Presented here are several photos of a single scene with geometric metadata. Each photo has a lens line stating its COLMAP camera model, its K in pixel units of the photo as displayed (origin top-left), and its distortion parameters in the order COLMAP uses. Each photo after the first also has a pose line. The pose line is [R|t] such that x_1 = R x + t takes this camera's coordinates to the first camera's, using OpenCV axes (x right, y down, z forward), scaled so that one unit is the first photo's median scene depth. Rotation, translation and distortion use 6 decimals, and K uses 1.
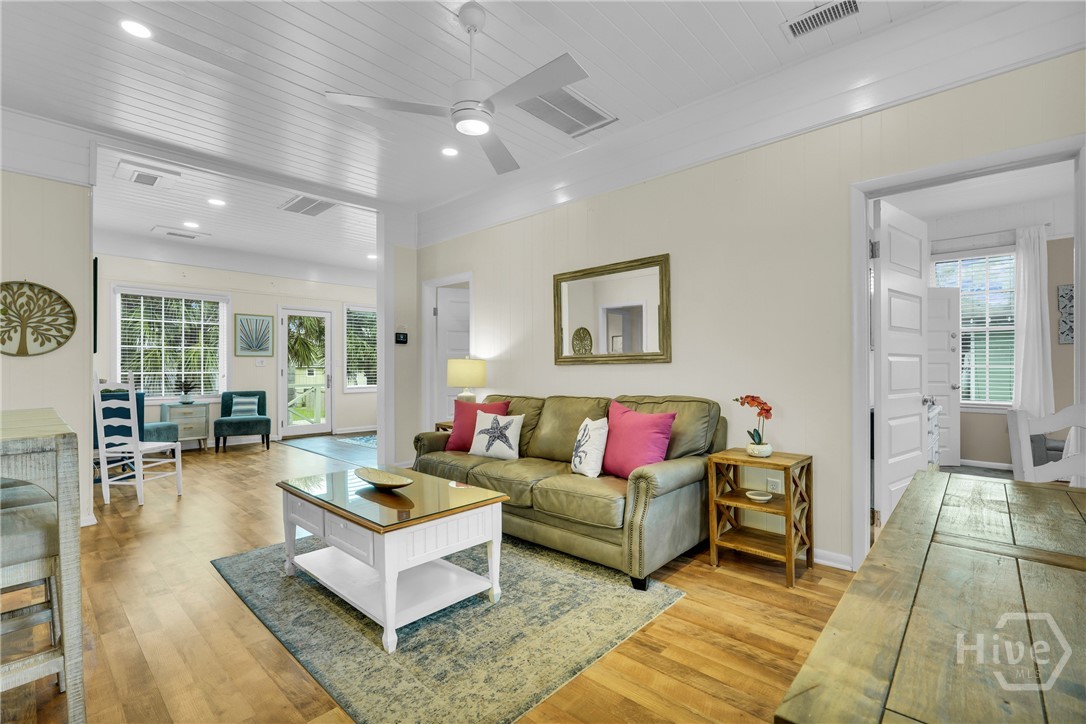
lens RADIAL K [[483.1, 0, 536.5], [0, 483.1, 366.8], [0, 0, 1]] dist [-0.000835, -0.000085]
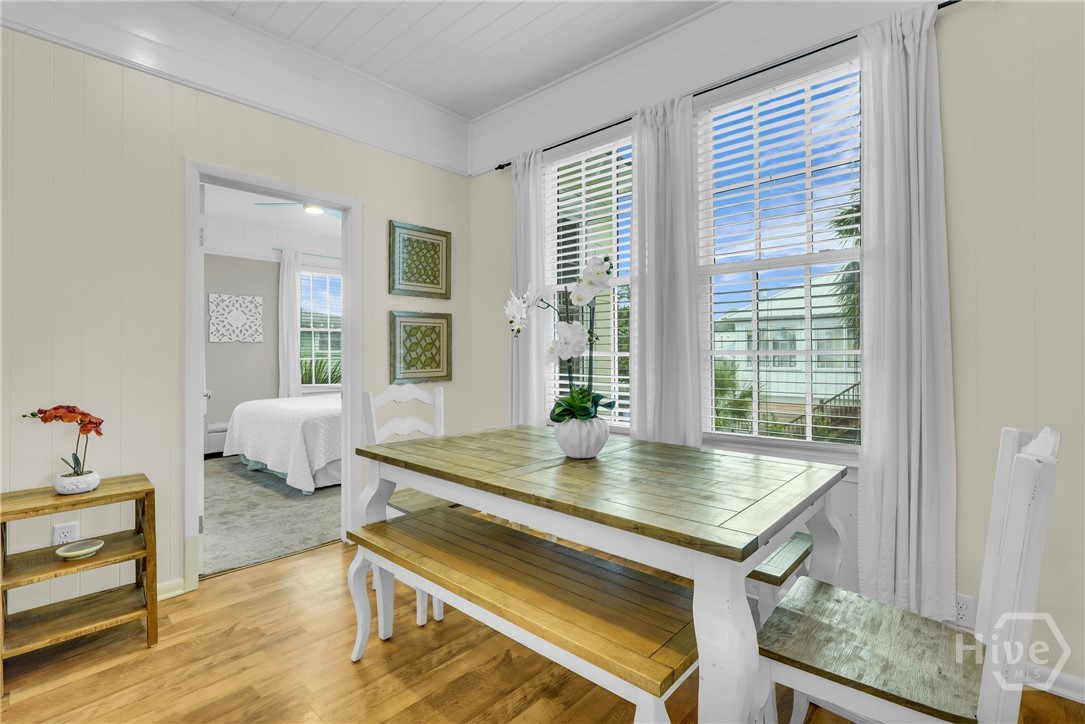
lens RADIAL K [[497.1, 0, 546.1], [0, 497.1, 358.3], [0, 0, 1]] dist [0.001875, 0.000265]
pose [[-0.019439, 0.001552, 0.999810, -0.269940], [0.004999, 0.999986, -0.001455, -0.002231], [-0.999799, 0.004970, -0.019447, 0.349637]]
